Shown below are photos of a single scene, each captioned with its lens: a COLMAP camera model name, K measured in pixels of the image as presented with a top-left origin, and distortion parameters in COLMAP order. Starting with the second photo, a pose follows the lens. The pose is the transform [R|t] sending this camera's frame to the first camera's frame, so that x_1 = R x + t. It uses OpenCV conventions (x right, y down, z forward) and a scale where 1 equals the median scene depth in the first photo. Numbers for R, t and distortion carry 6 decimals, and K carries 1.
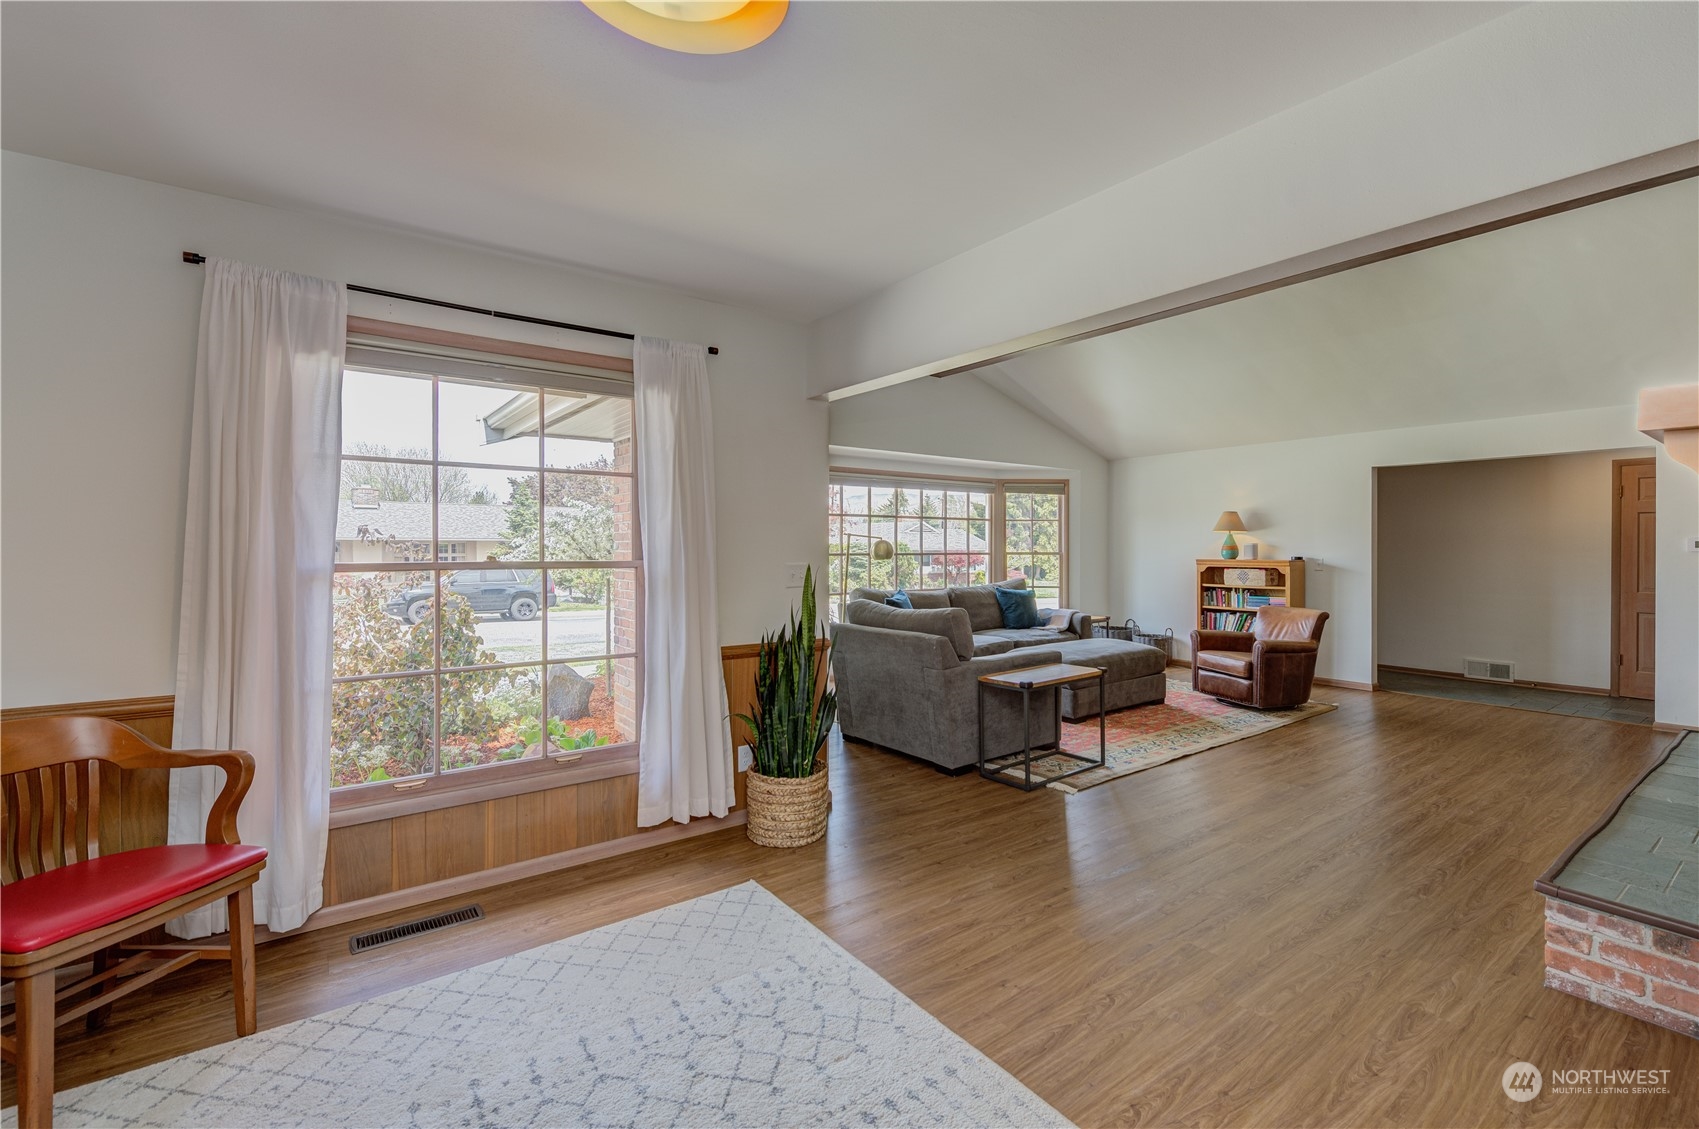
lens RADIAL K [[736.2, 0, 877.6], [0, 736.2, 543.4], [0, 0, 1]] dist [-0.014245, 0.000909]
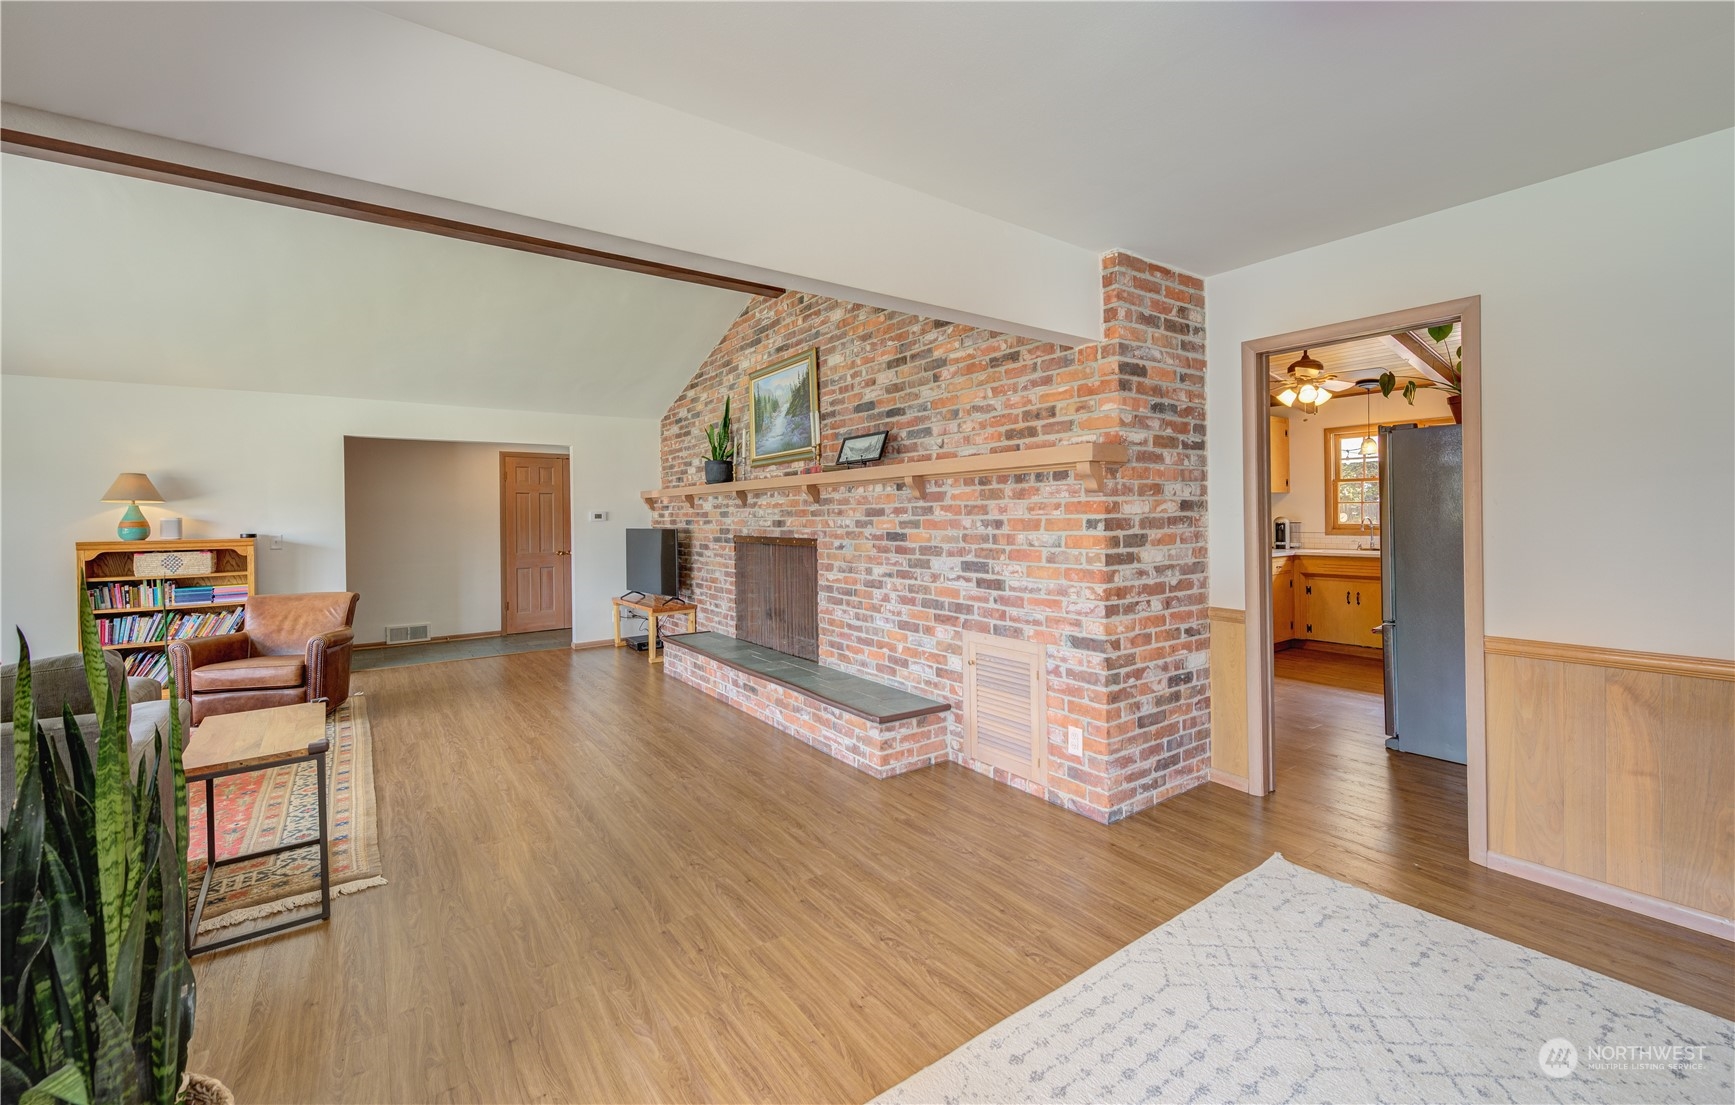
lens RADIAL K [[715.9, 0, 872.7], [0, 715.9, 513.9], [0, 0, 1]] dist [-0.000017, -0.000652]
pose [[0.022191, 0.001241, 0.999753, -0.205978], [0.006922, 0.999975, -0.001395, 0.002056], [-0.999730, 0.006952, 0.022182, 0.284462]]
